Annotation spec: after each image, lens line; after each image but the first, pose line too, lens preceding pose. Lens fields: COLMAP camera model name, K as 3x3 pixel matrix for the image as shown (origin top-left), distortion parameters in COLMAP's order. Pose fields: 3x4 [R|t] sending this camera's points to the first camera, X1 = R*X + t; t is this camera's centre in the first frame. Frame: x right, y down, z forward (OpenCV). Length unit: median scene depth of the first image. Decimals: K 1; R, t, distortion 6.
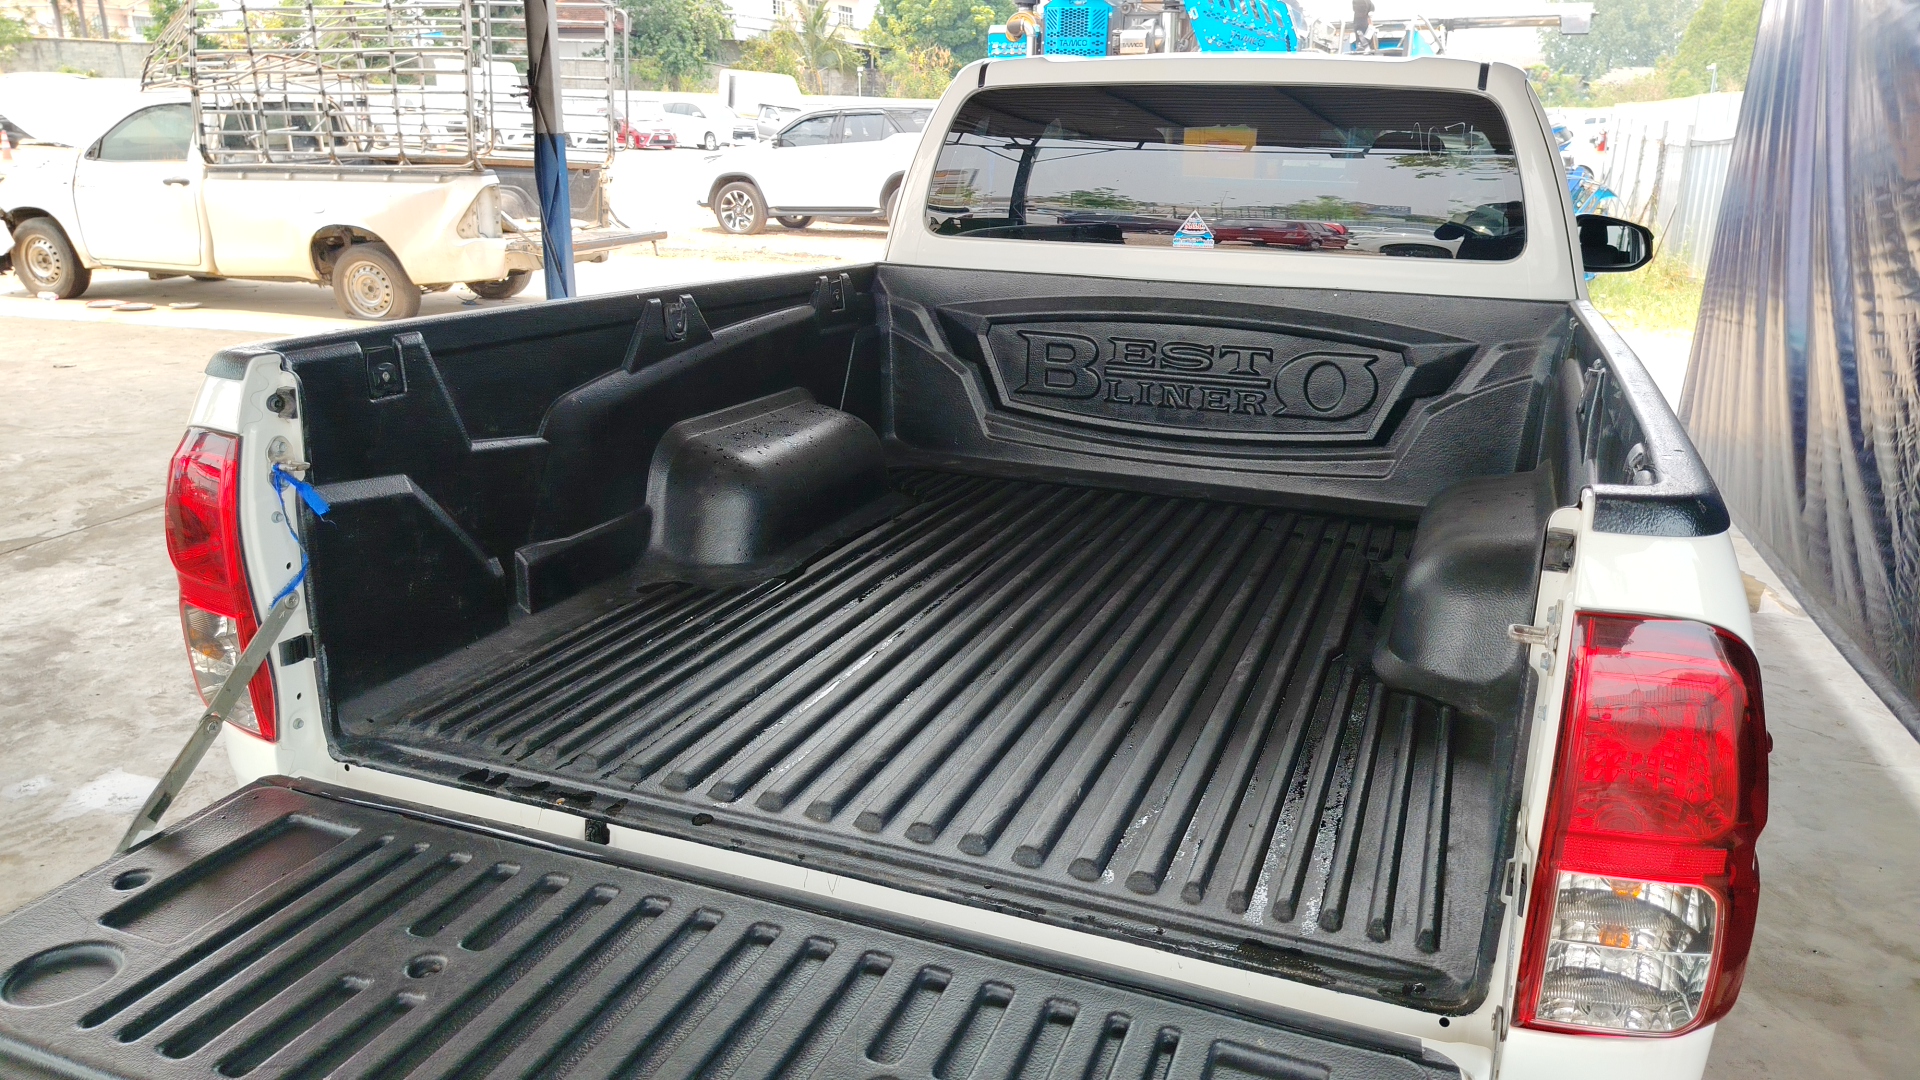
lens RADIAL K [[1381.2, 0, 960.0], [0, 1381.2, 540.0], [0, 0, 1]] dist [0.075750, -0.105464]
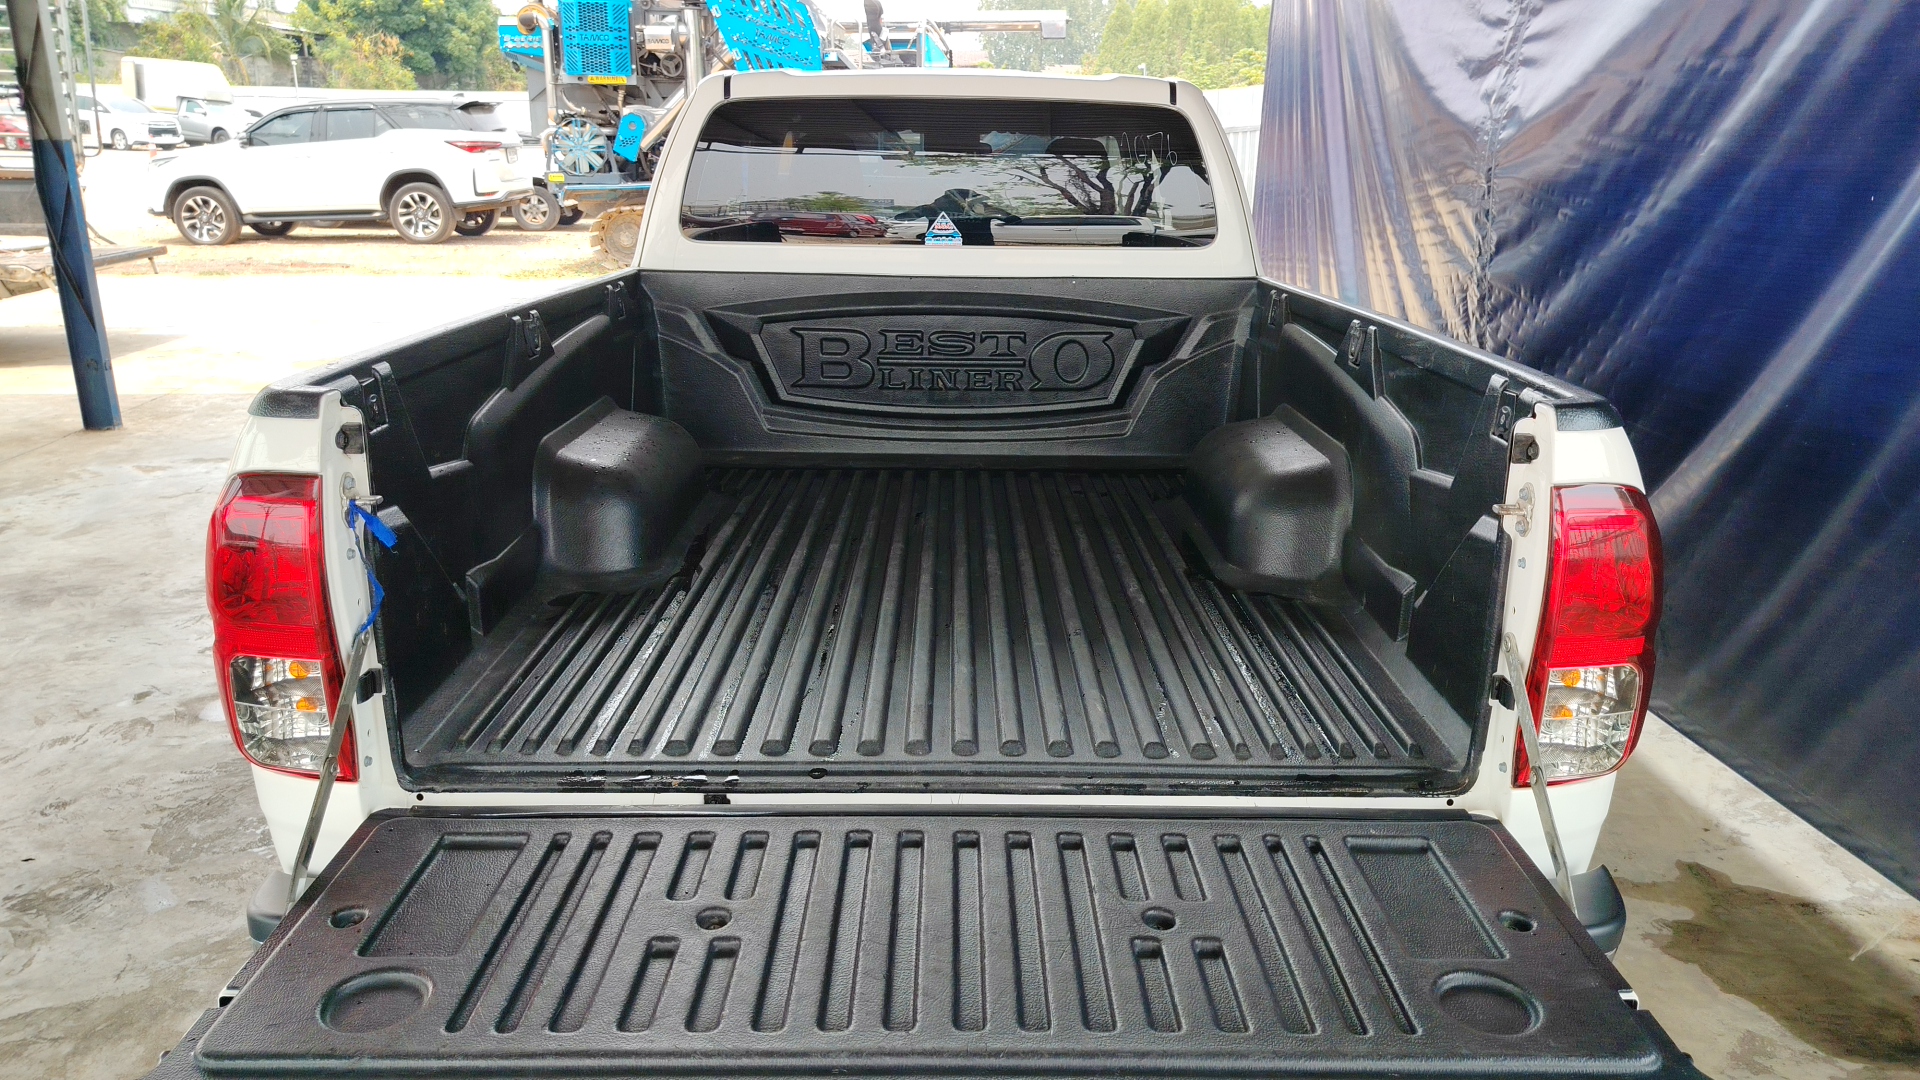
lens RADIAL K [[1388.3, 0, 987.1], [0, 1388.3, 550.9], [0, 0, 1]] dist [0.050986, -0.056926]
pose [[0.926840, -0.118356, 0.356313, -0.212325], [0.114169, 0.992918, 0.032842, 0.000559], [-0.357677, 0.010241, 0.933789, -0.049246]]
